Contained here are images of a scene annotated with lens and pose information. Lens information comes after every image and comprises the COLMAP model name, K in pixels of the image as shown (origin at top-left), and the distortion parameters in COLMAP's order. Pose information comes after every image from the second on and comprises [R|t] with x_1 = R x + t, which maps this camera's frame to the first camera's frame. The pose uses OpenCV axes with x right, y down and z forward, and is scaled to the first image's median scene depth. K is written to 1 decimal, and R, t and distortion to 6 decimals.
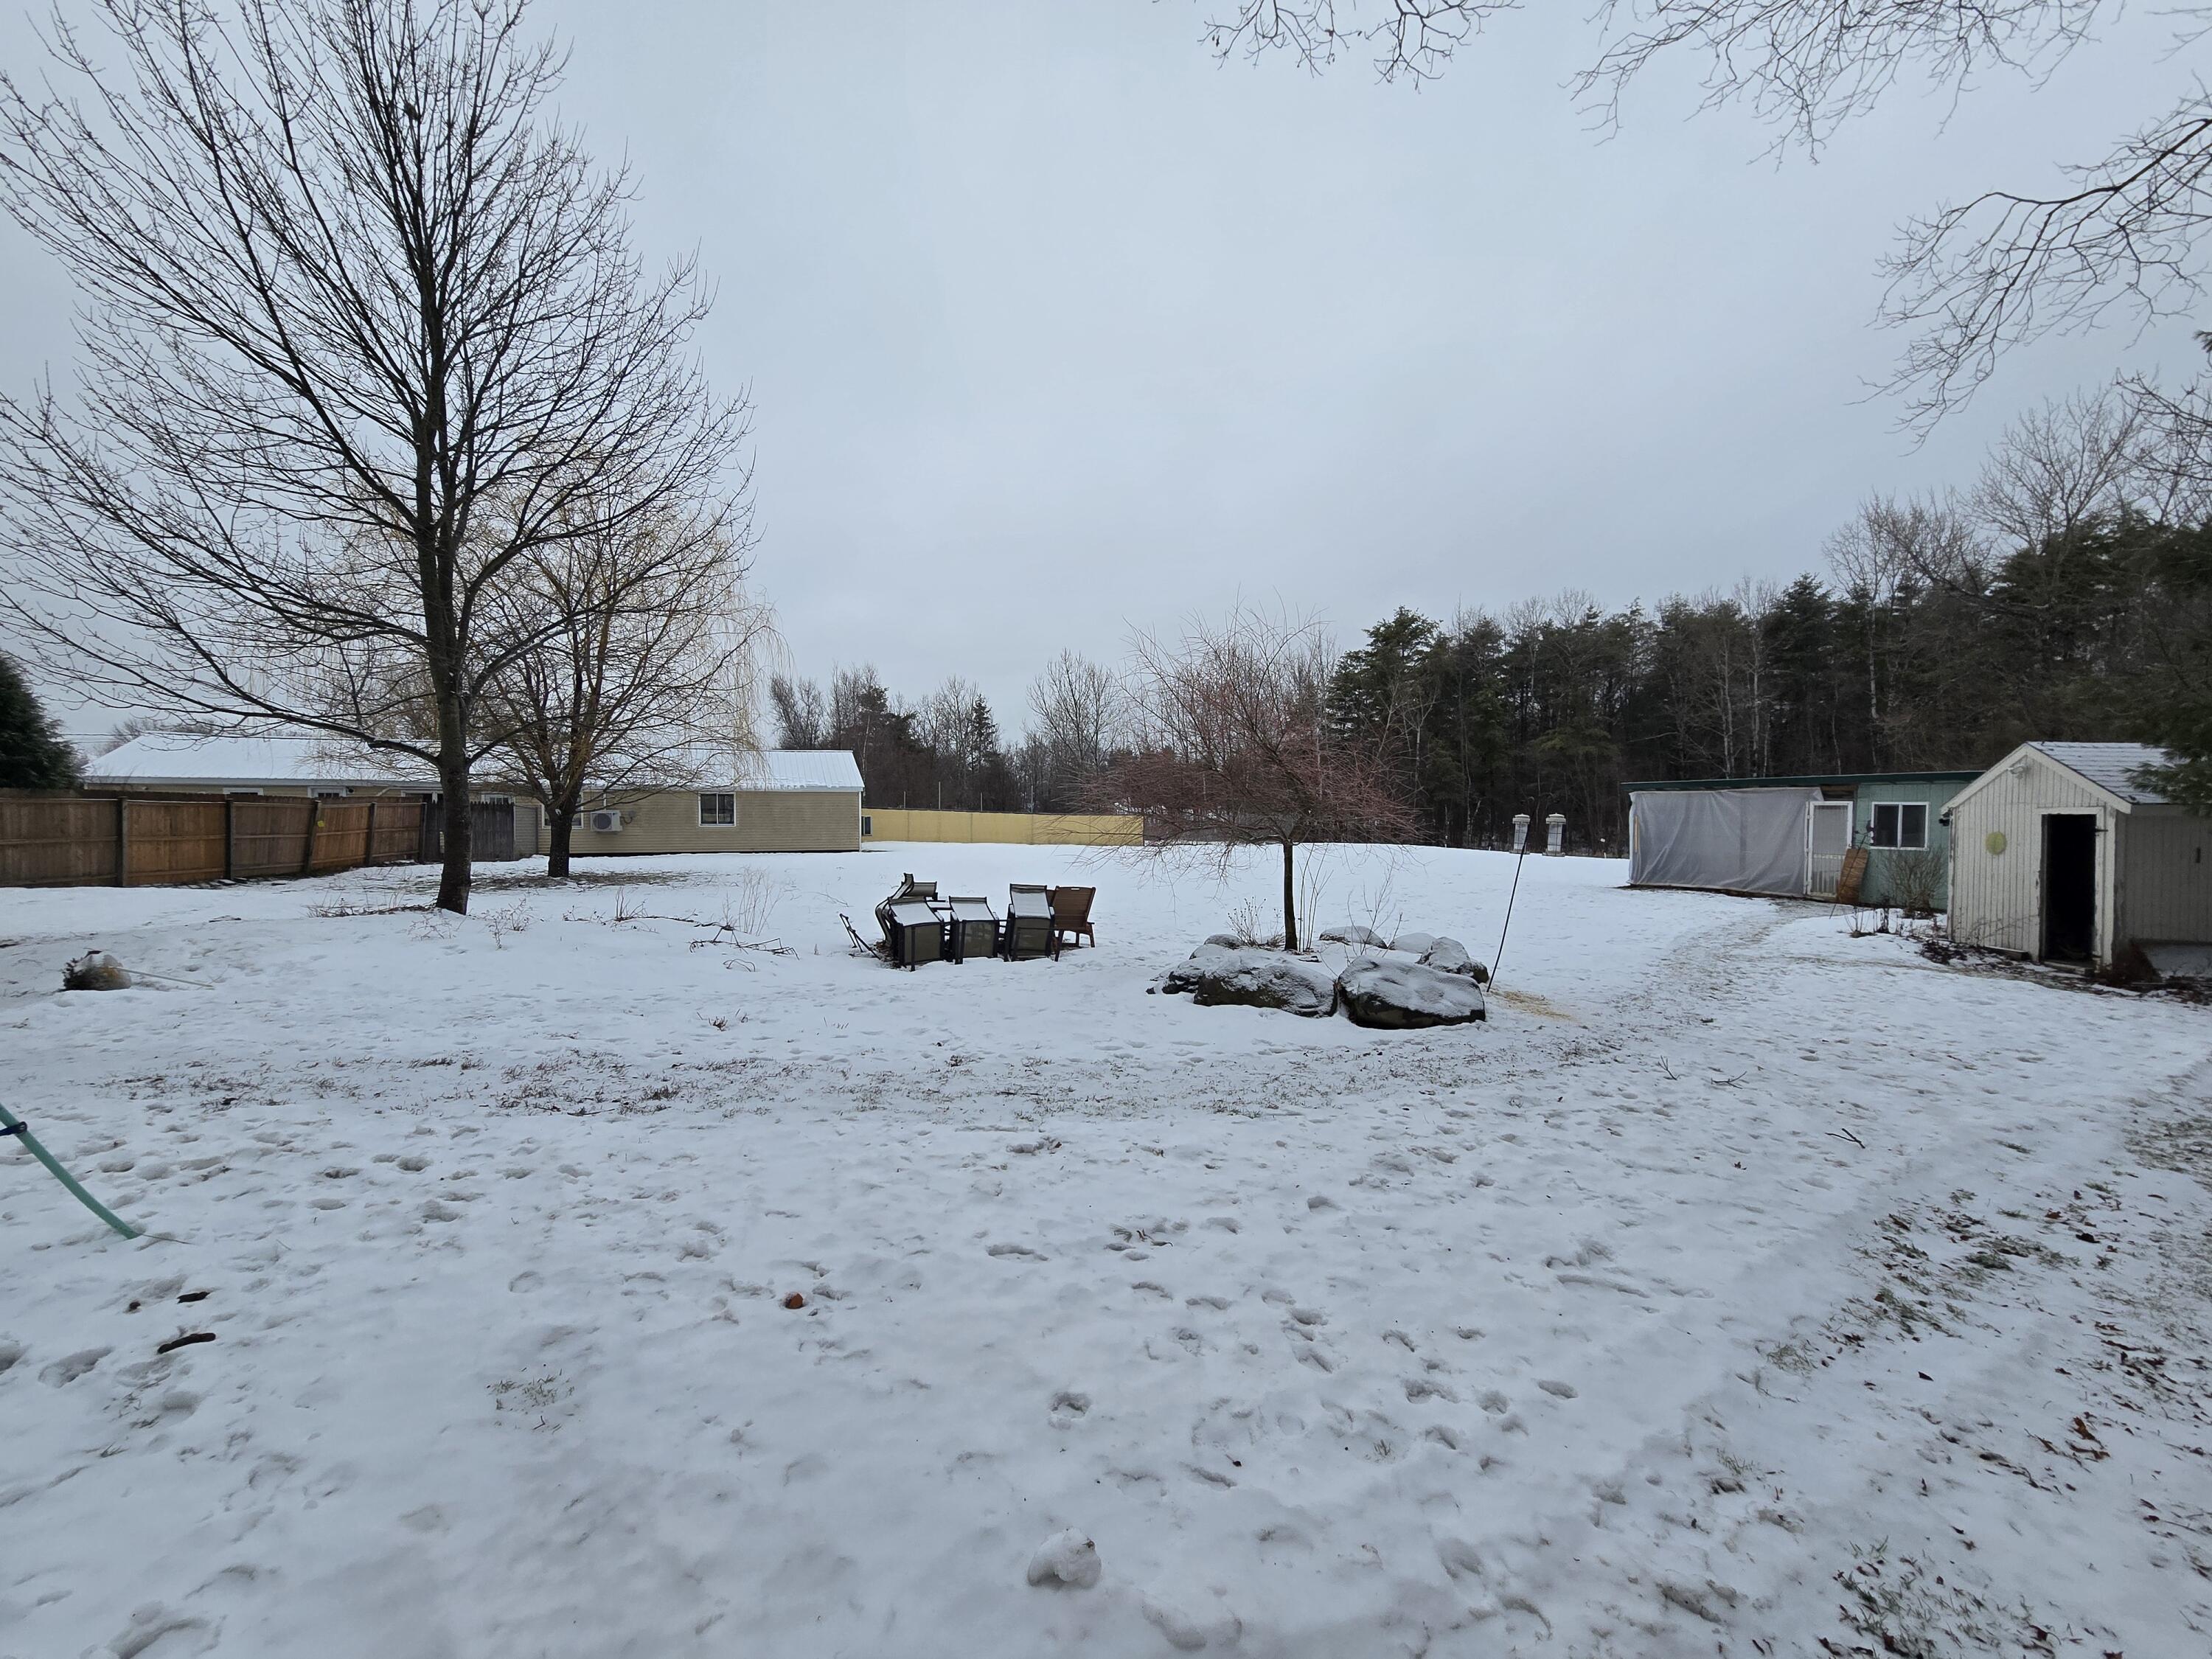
lens RADIAL K [[903.0, 0, 1112.2], [0, 903.0, 839.2], [0, 0, 1]] dist [-0.014191, 0.006243]
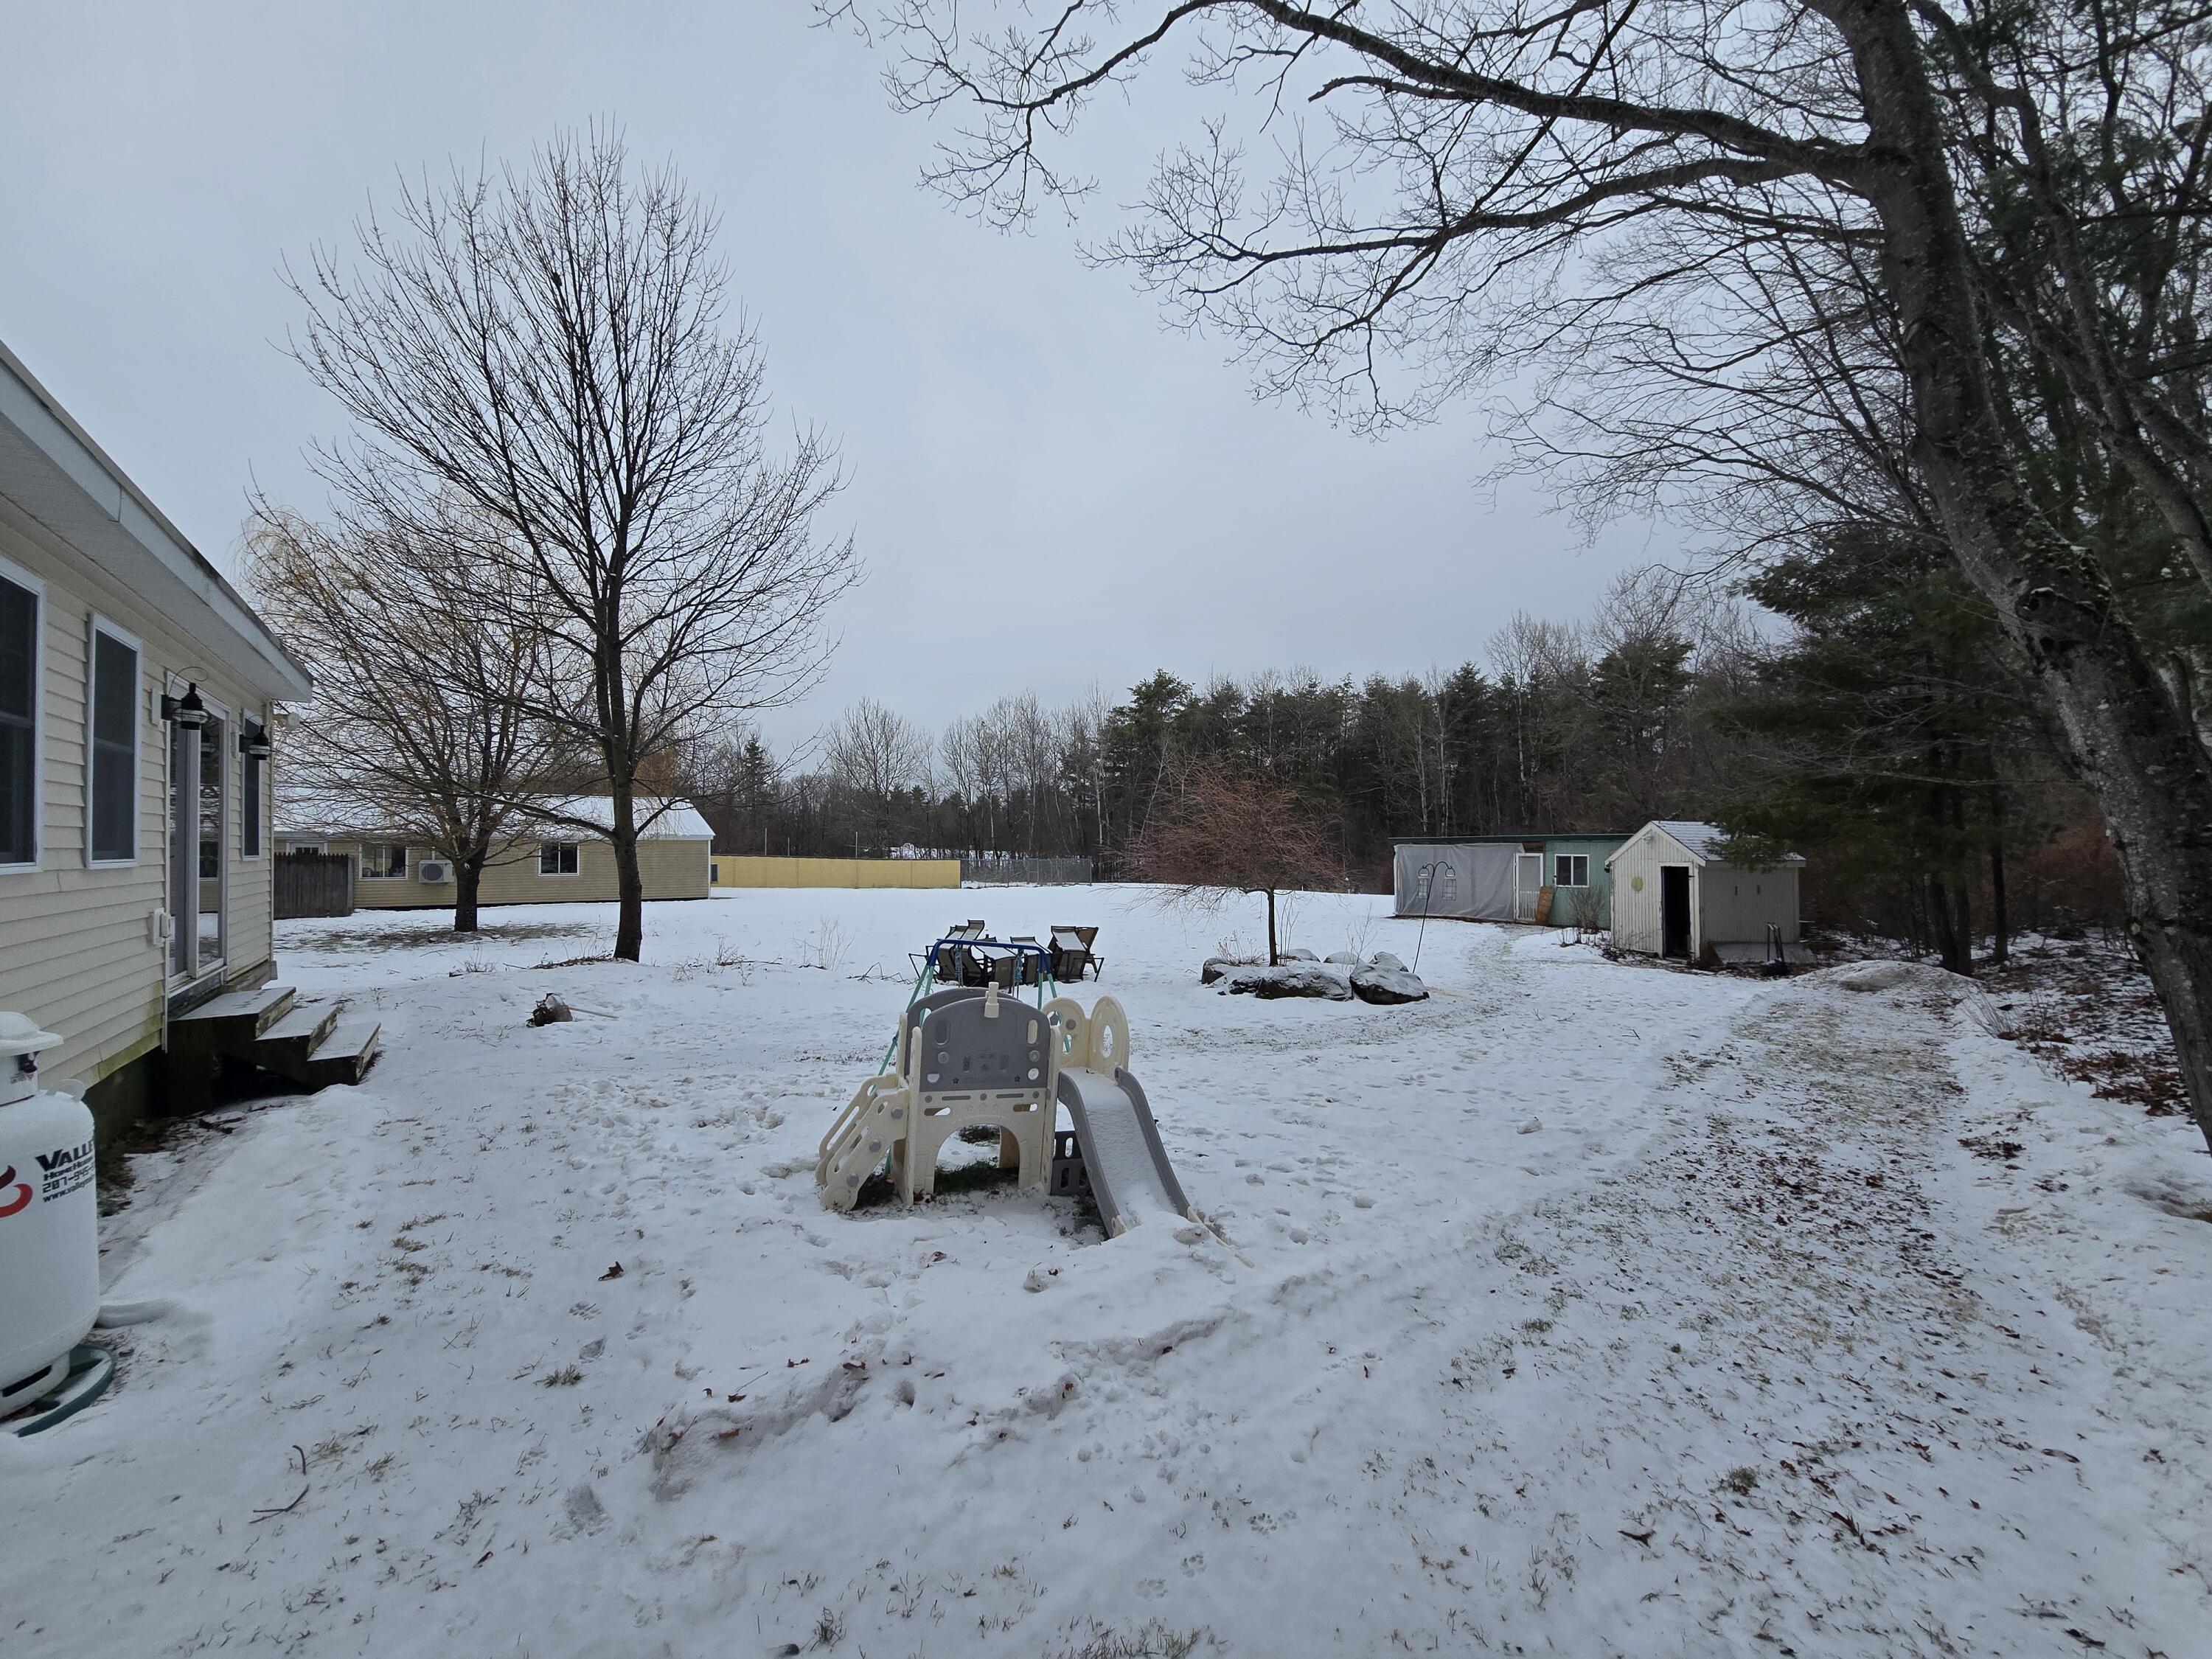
lens RADIAL K [[911.8, 0, 1101.8], [0, 911.8, 839.2], [0, 0, 1]] dist [-0.005061, 0.000545]
pose [[0.958075, 0.001811, 0.286511, -0.244451], [0.009953, 0.999166, -0.039601, -0.013348], [-0.286344, 0.040792, 0.957258, -0.174653]]
